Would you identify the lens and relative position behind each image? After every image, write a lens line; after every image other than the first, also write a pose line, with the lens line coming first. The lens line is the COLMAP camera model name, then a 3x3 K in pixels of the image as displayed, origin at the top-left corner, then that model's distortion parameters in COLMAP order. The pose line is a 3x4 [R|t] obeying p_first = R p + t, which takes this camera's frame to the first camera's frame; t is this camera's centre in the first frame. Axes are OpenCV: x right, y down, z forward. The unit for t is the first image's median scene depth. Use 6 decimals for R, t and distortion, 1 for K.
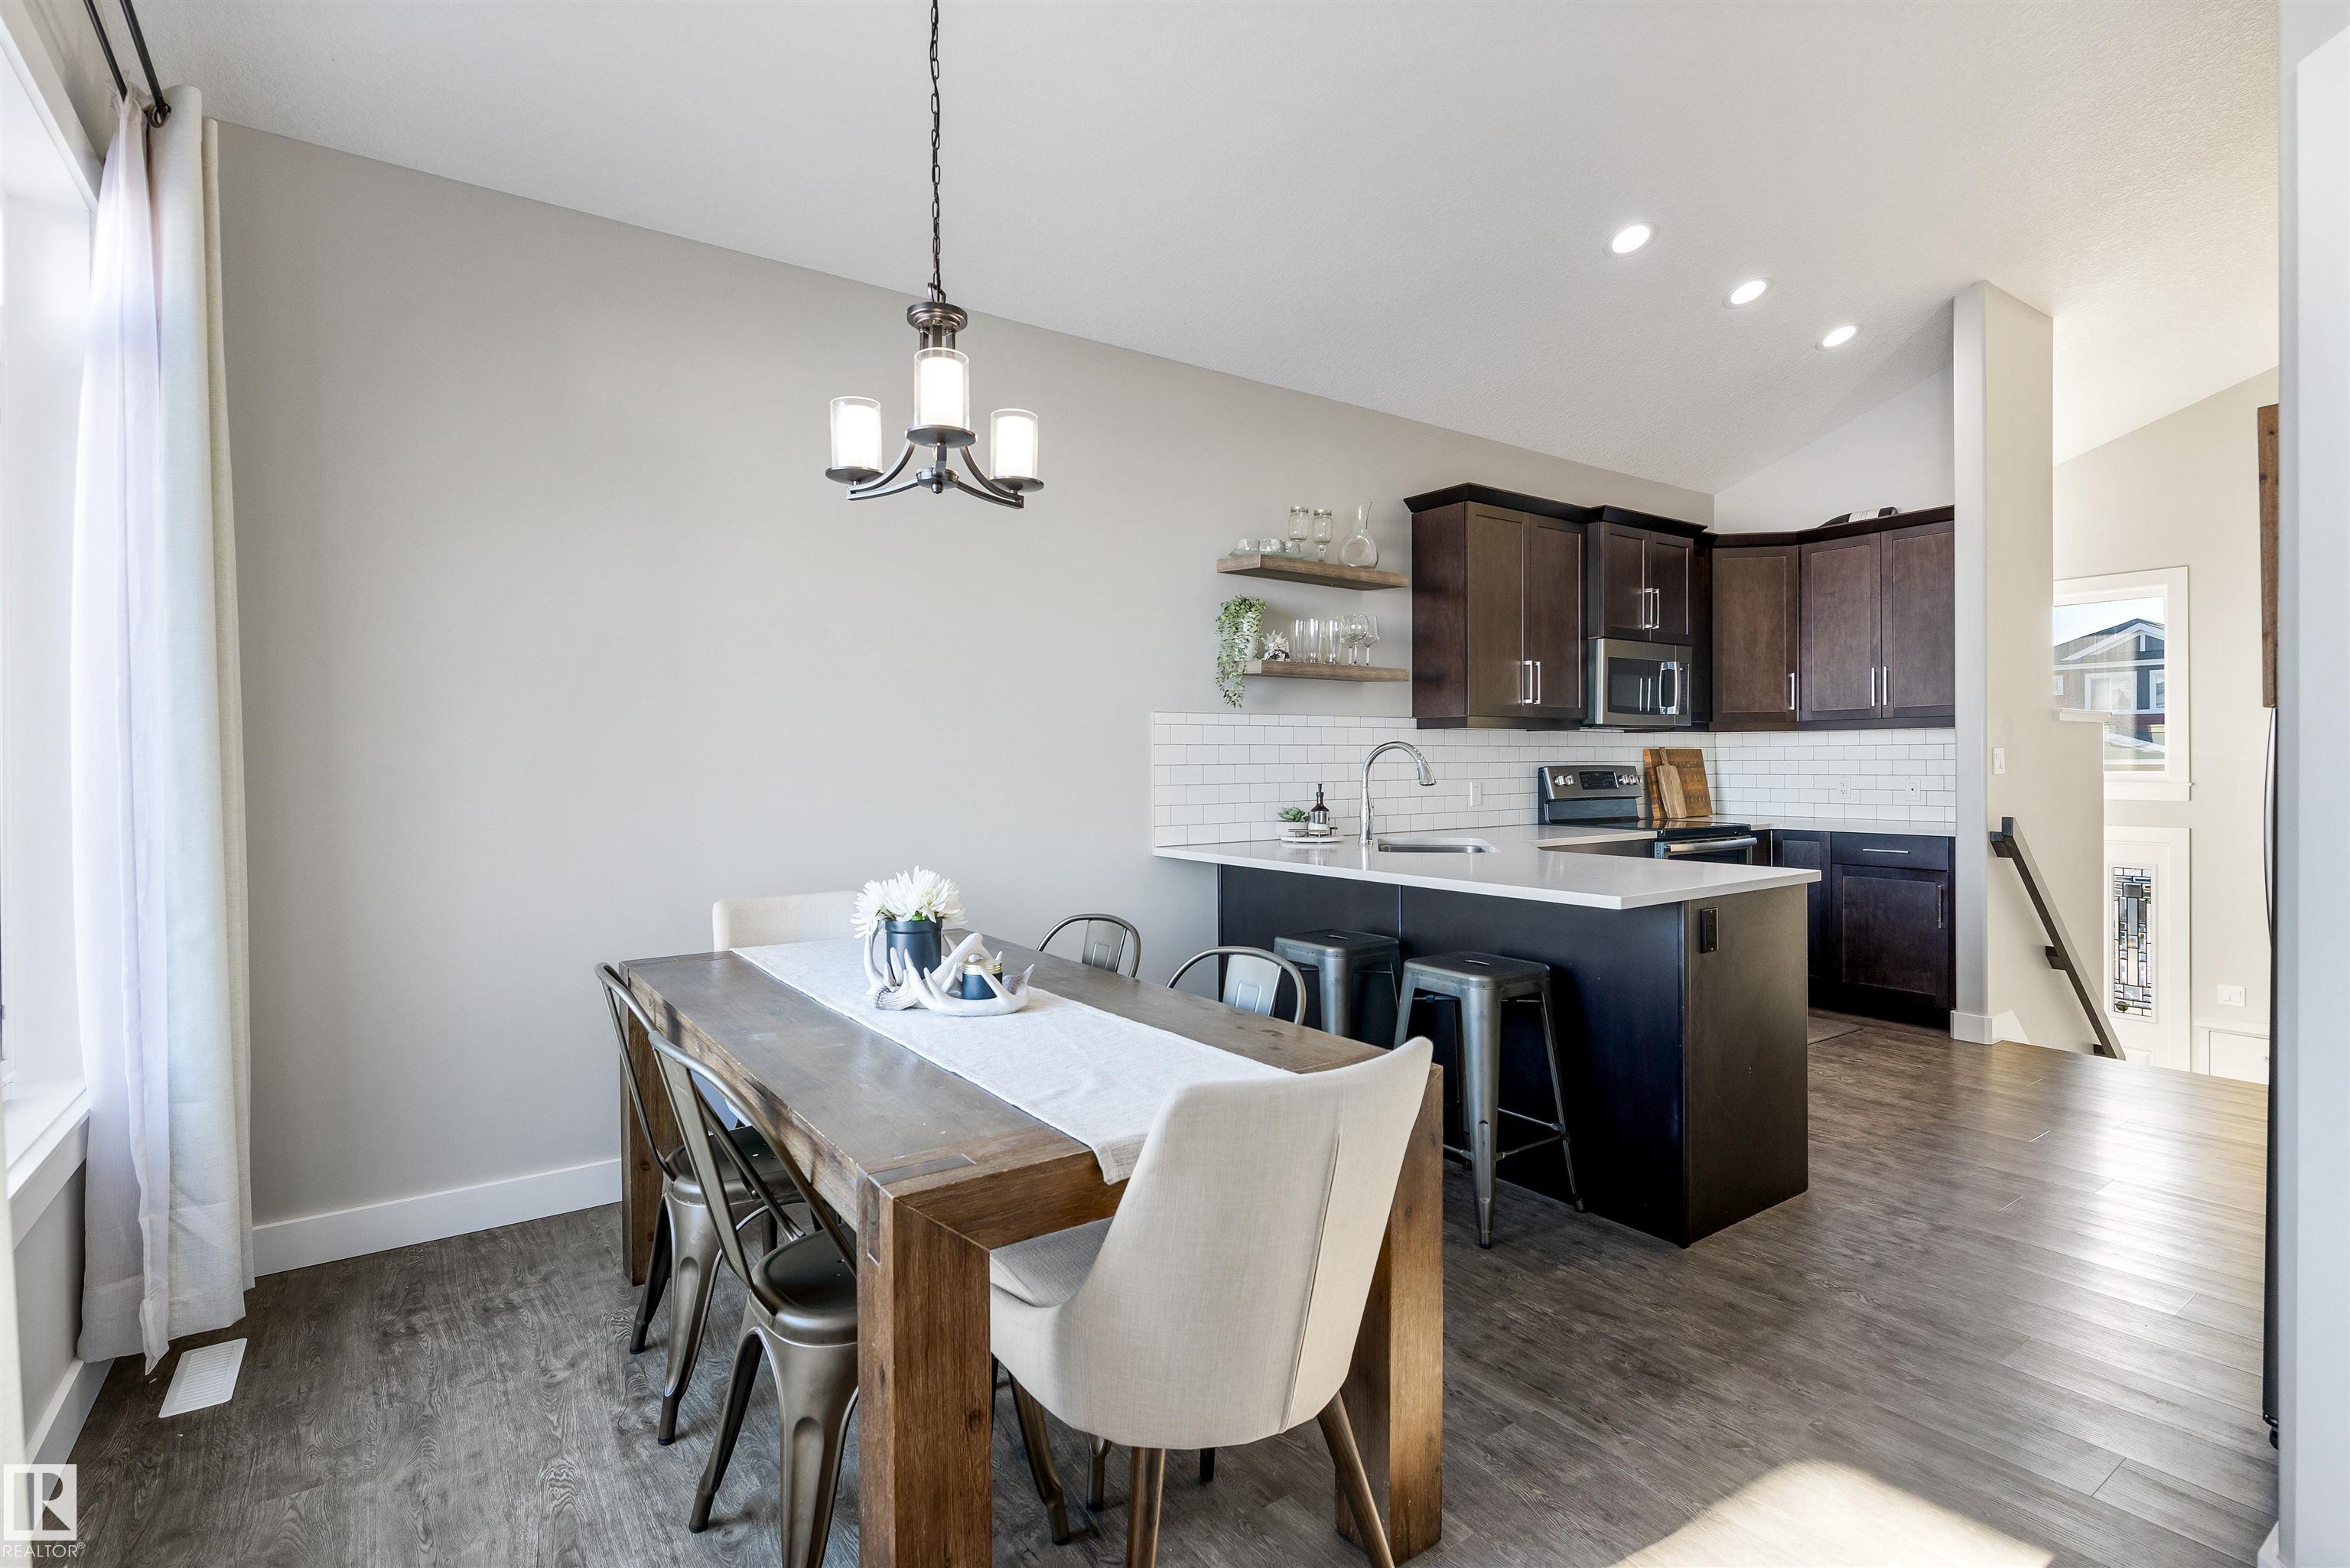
lens RADIAL K [[1119.2, 0, 1173.8], [0, 1119.2, 765.4], [0, 0, 1]] dist [0.000930, -0.000588]
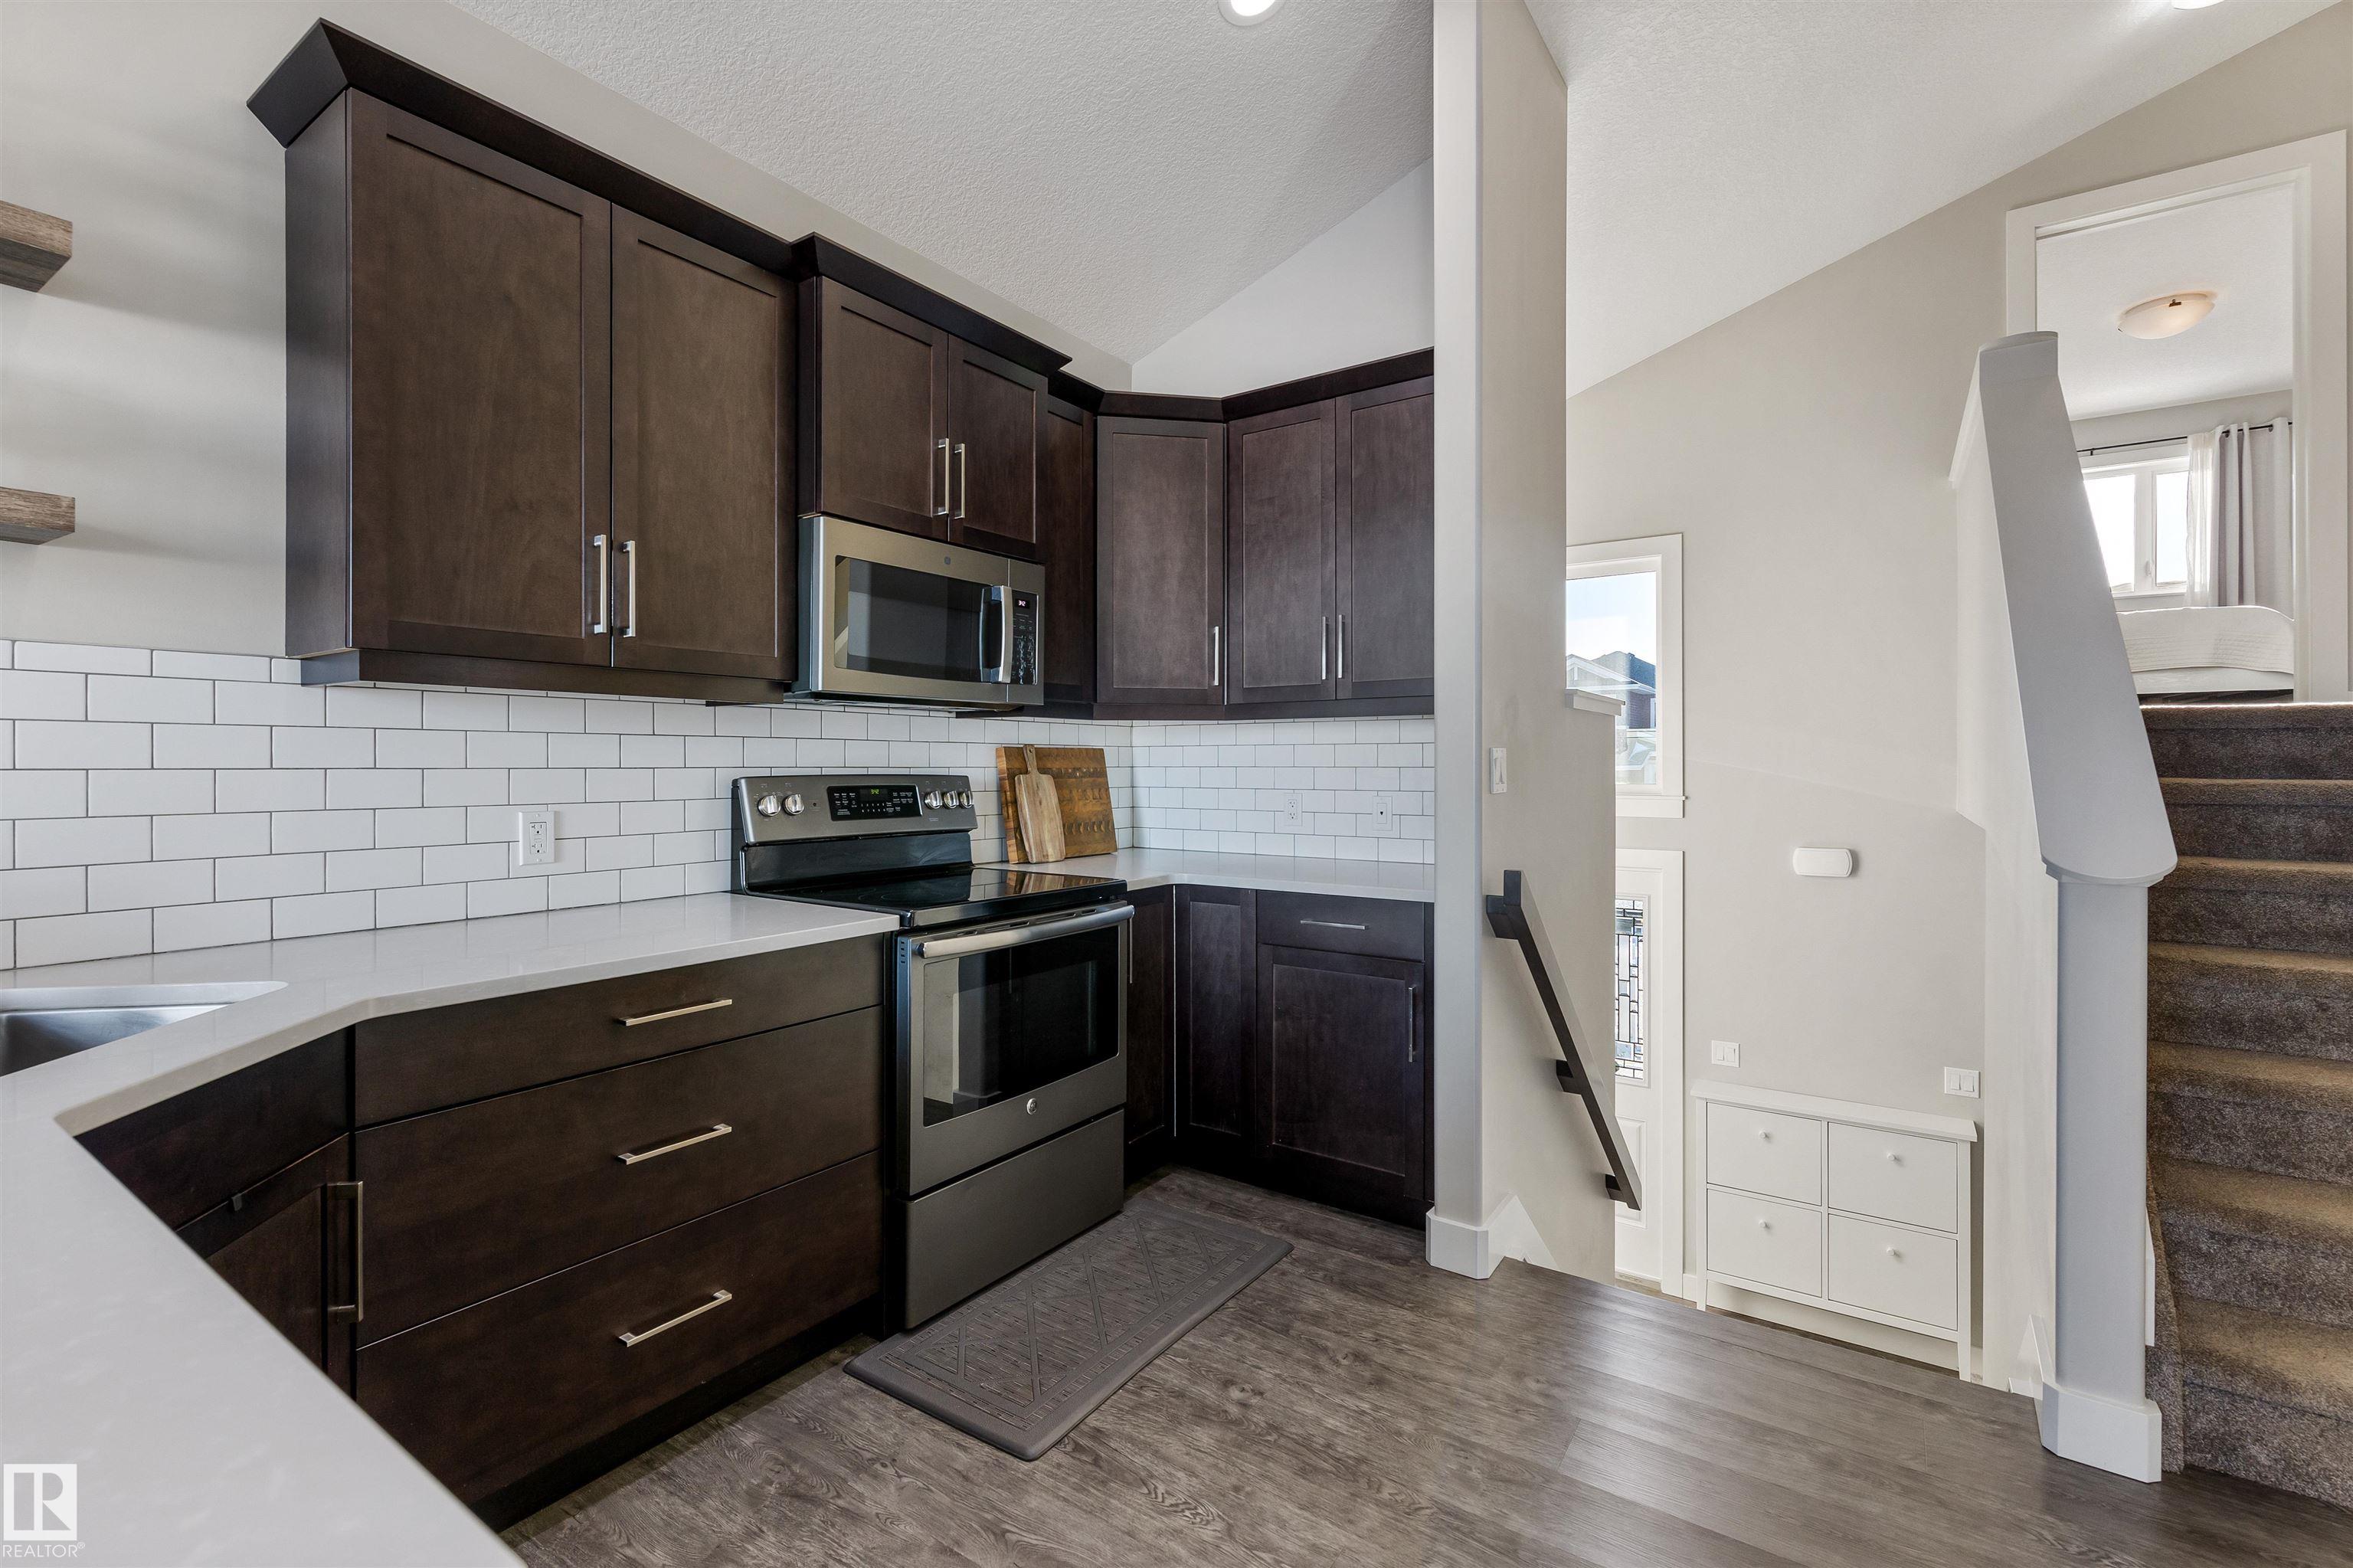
lens RADIAL K [[1028.0, 0, 1175.9], [0, 1028.0, 765.4], [0, 0, 1]] dist [-0.000740, -0.000342]
pose [[0.939522, 0.004961, 0.342452, 0.385453], [-0.003951, 0.999986, -0.003647, -0.003635], [-0.342465, 0.002073, 0.939528, 0.540185]]
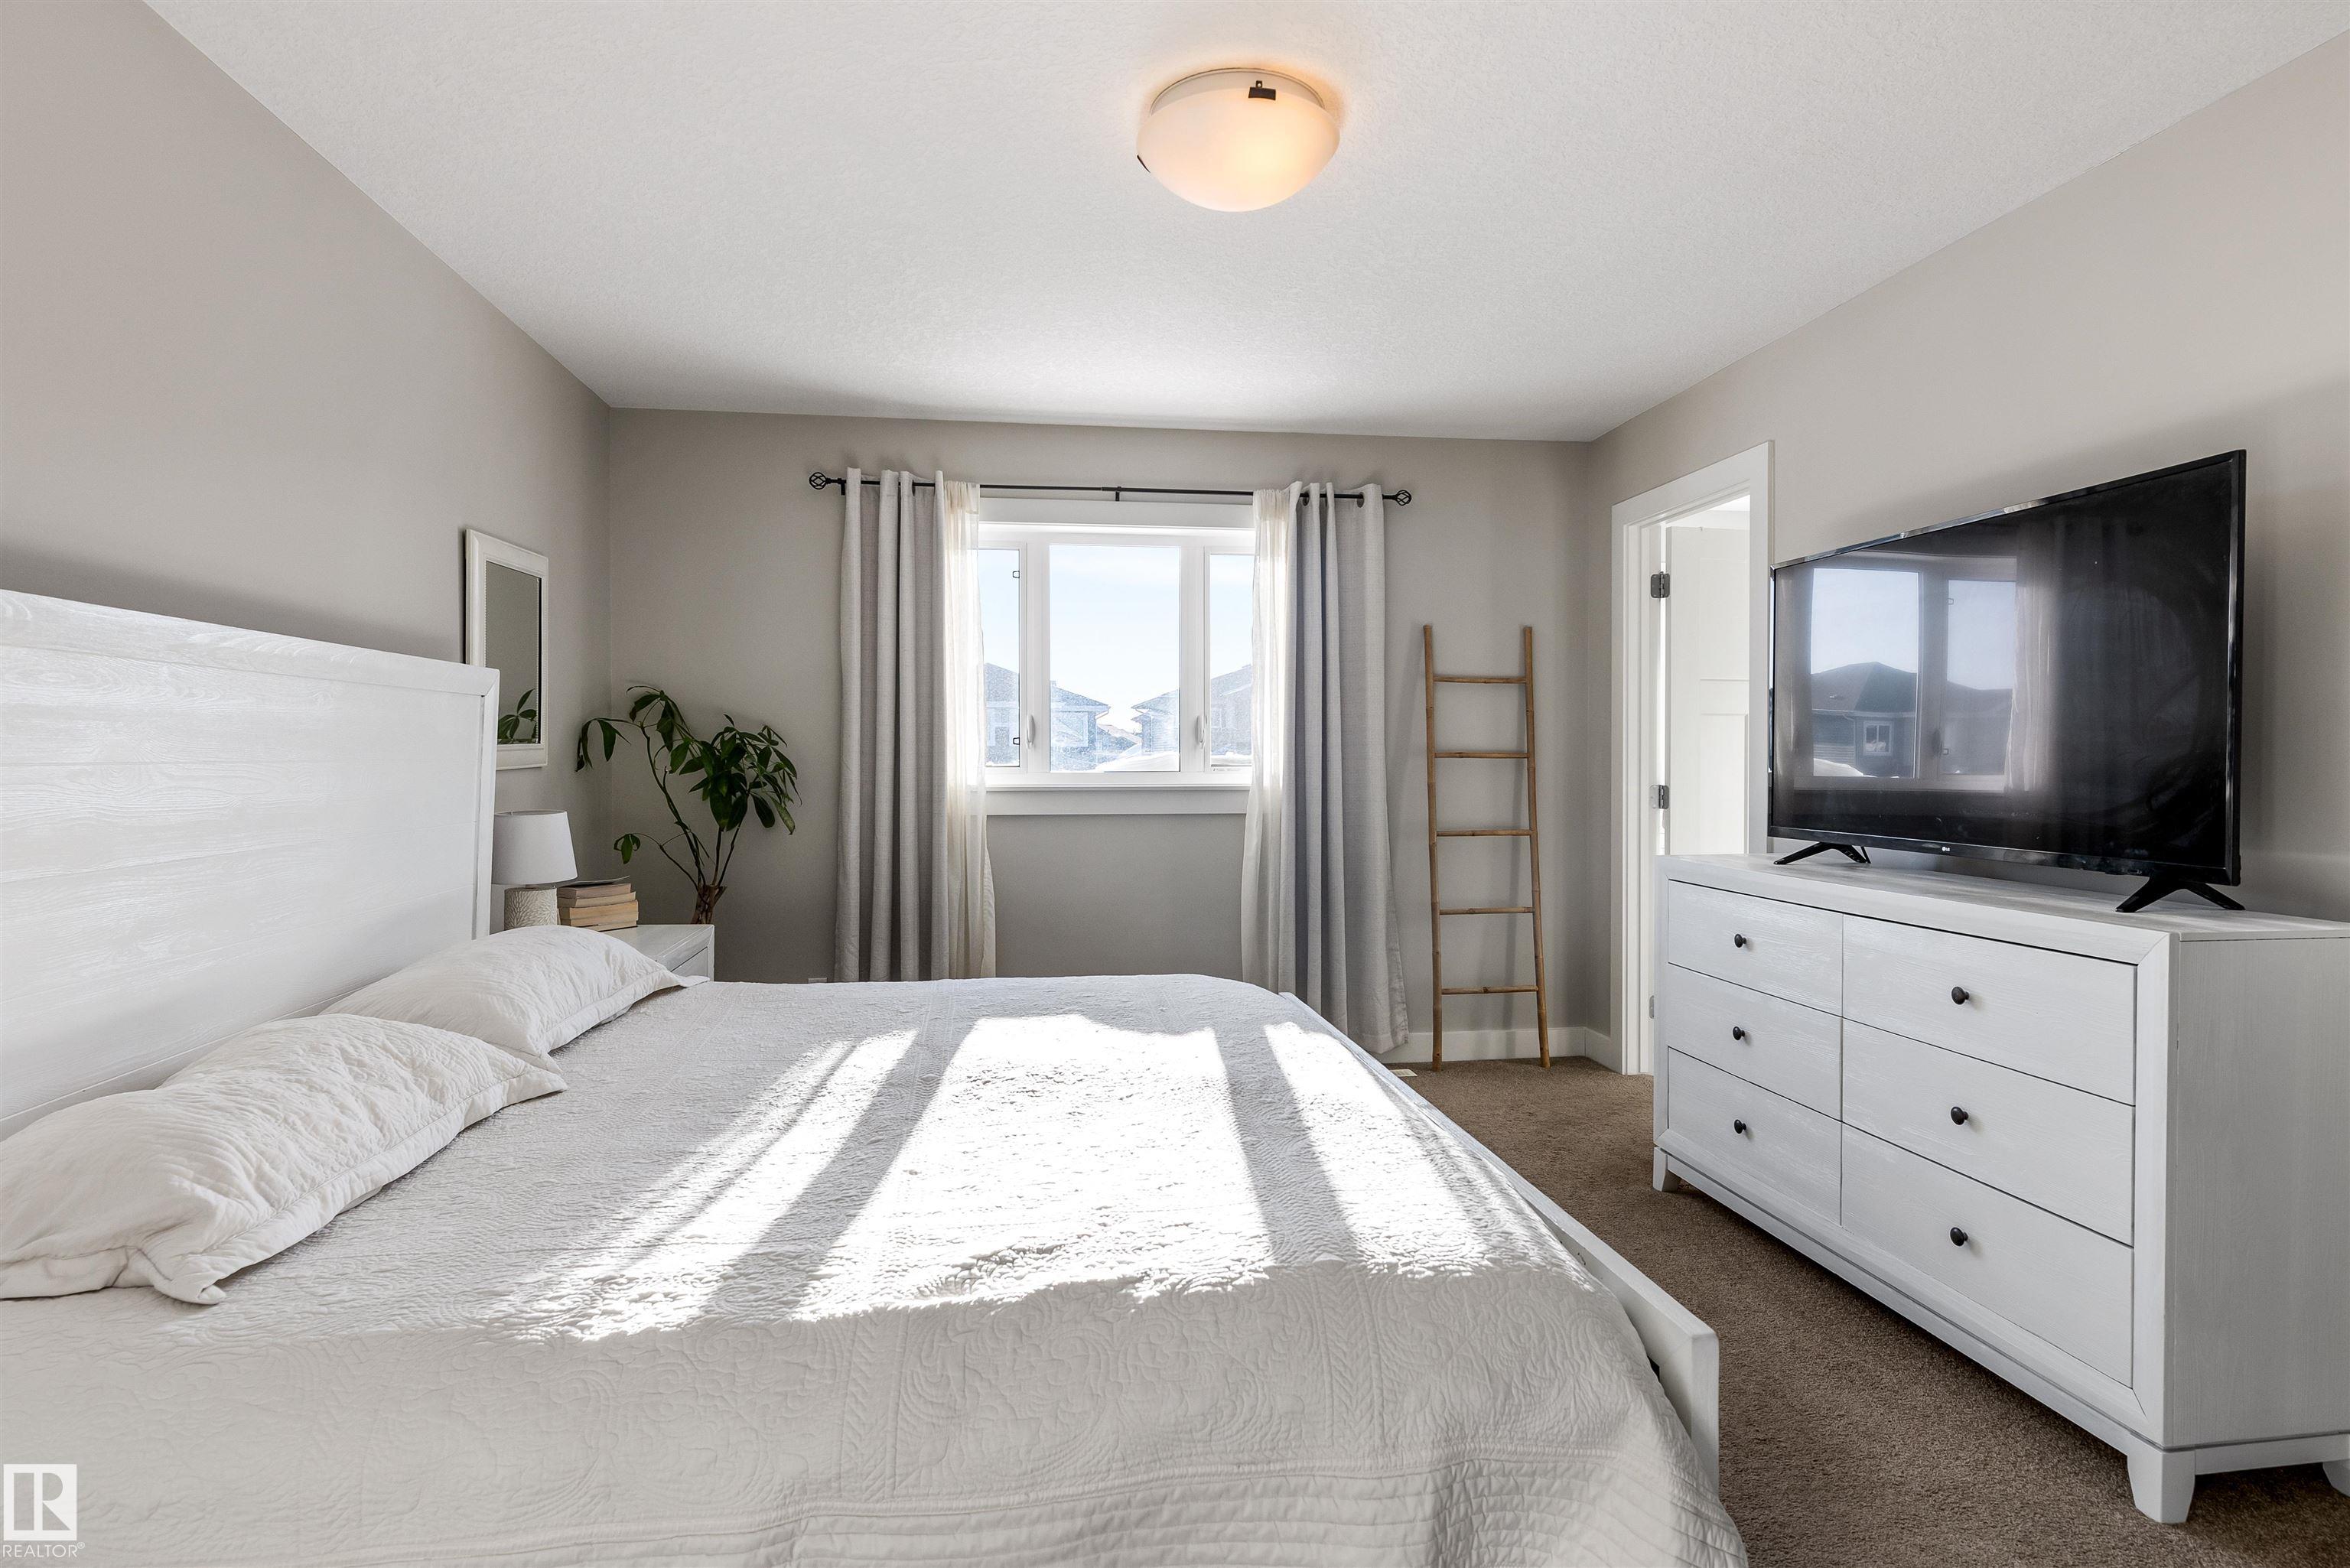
lens RADIAL K [[1232.6, 0, 1175.0], [0, 1232.6, 784.0], [0, 0, 1]] dist [-0.000246, -0.000013]
pose [[0.461455, -0.005398, 0.887147, 1.382294], [0.000347, 0.999983, 0.005904, -0.268178], [-0.887164, -0.002416, 0.461449, 1.041491]]
